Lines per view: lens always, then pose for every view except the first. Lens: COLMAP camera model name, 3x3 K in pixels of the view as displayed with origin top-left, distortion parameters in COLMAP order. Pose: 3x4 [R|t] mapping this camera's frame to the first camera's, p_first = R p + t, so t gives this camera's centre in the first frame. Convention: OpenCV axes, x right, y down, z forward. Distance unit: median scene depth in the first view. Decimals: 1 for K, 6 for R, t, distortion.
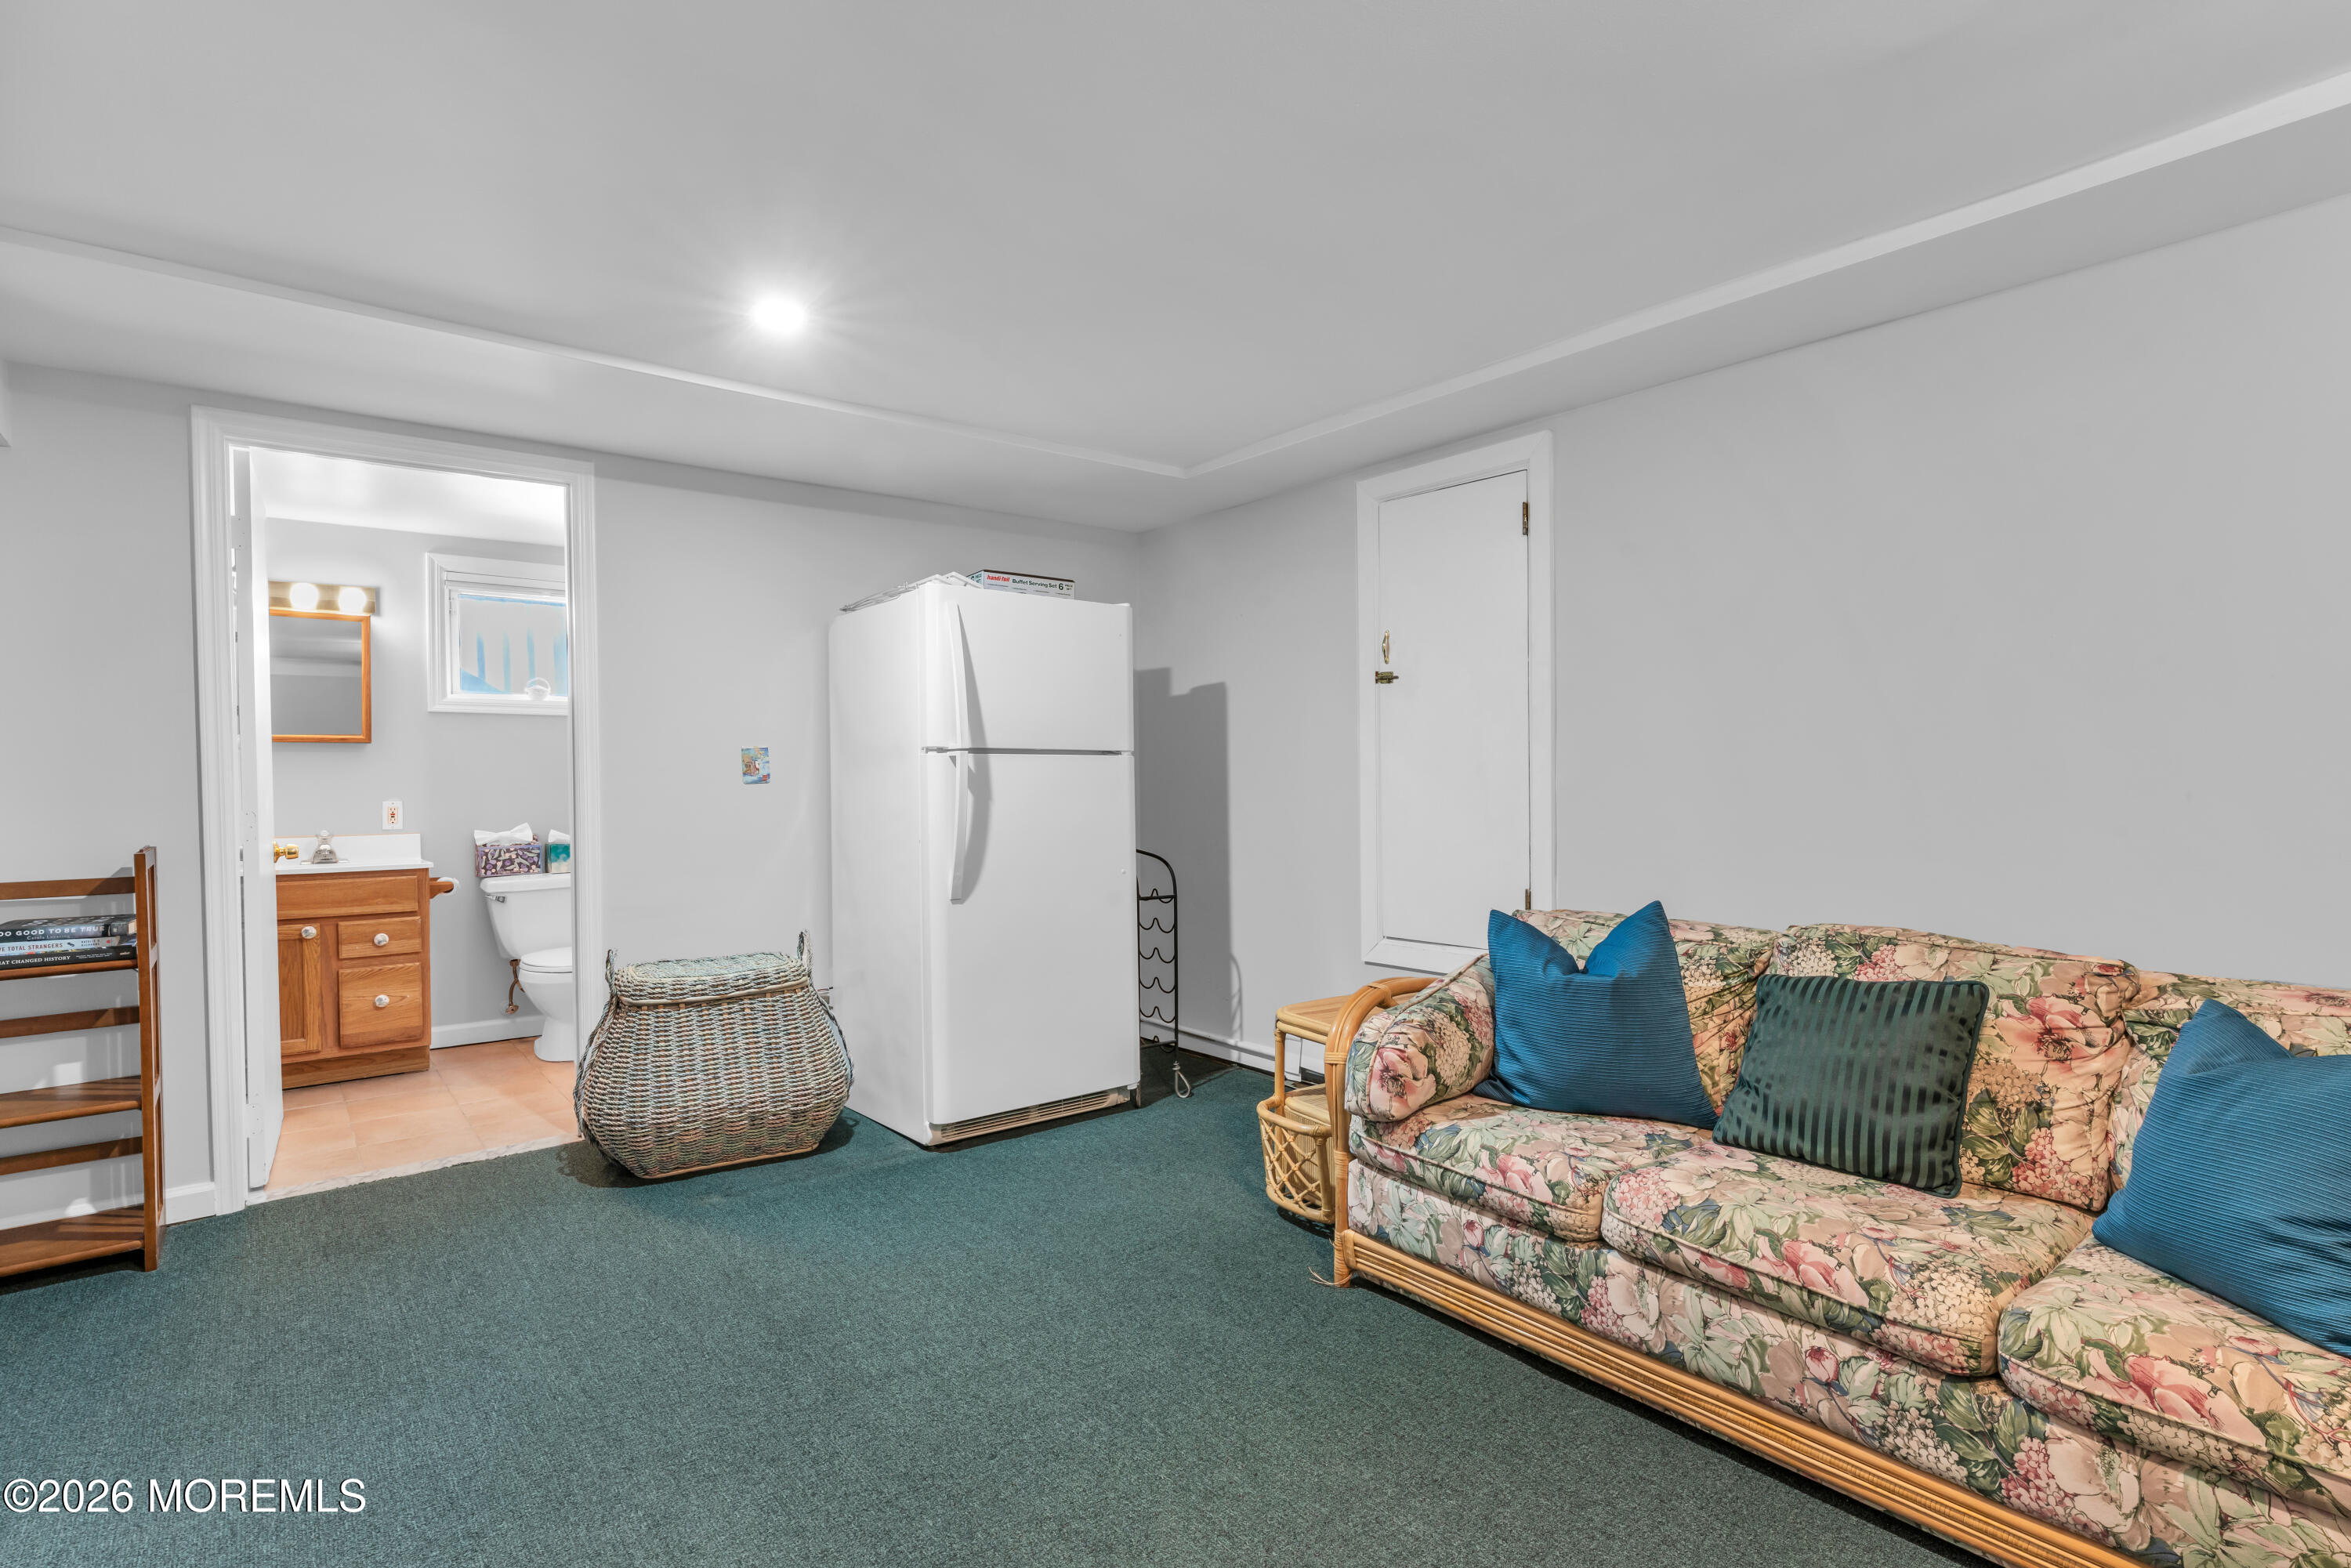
lens RADIAL K [[1159.0, 0, 1172.3], [0, 1159.0, 782.4], [0, 0, 1]] dist [-0.003459, 0.001934]
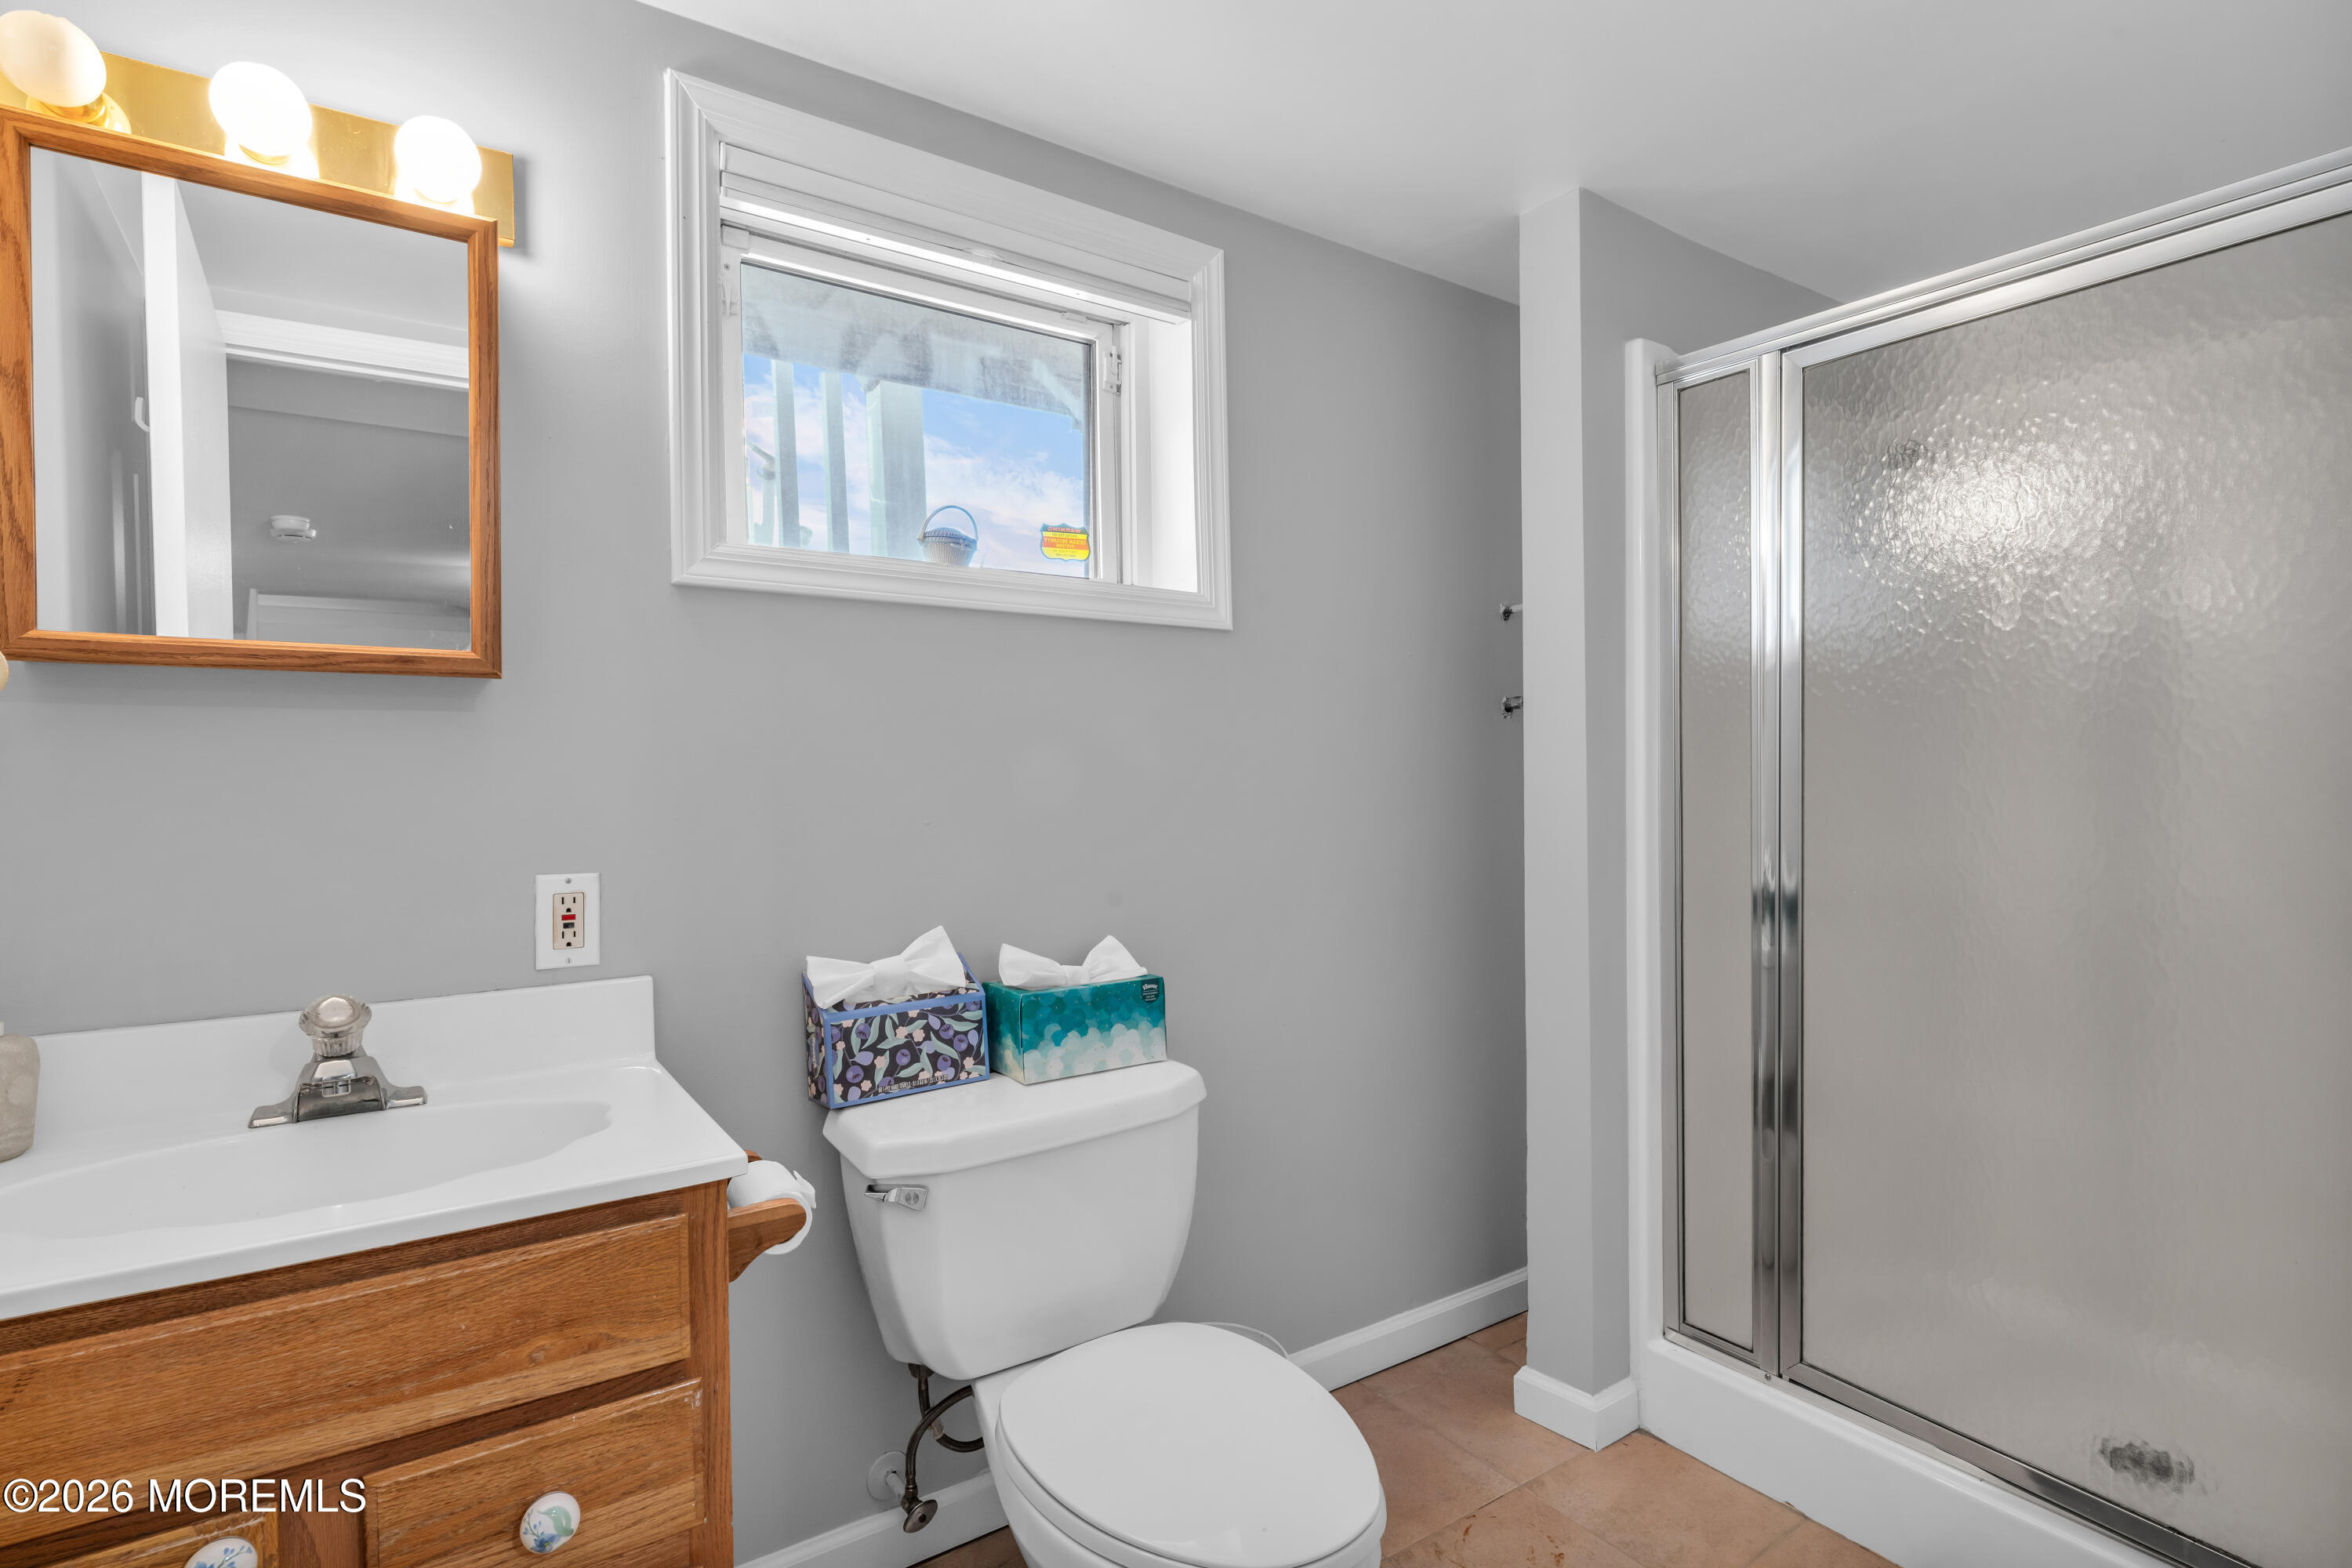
lens RADIAL K [[1159.6, 0, 1178.6], [0, 1159.6, 785.2], [0, 0, 1]] dist [-0.003459, 0.001934]
pose [[0.997668, 0.000843, -0.068251, -0.491386], [-0.000476, 0.999985, 0.005398, -0.008696], [0.068255, -0.005352, 0.997654, 0.705550]]
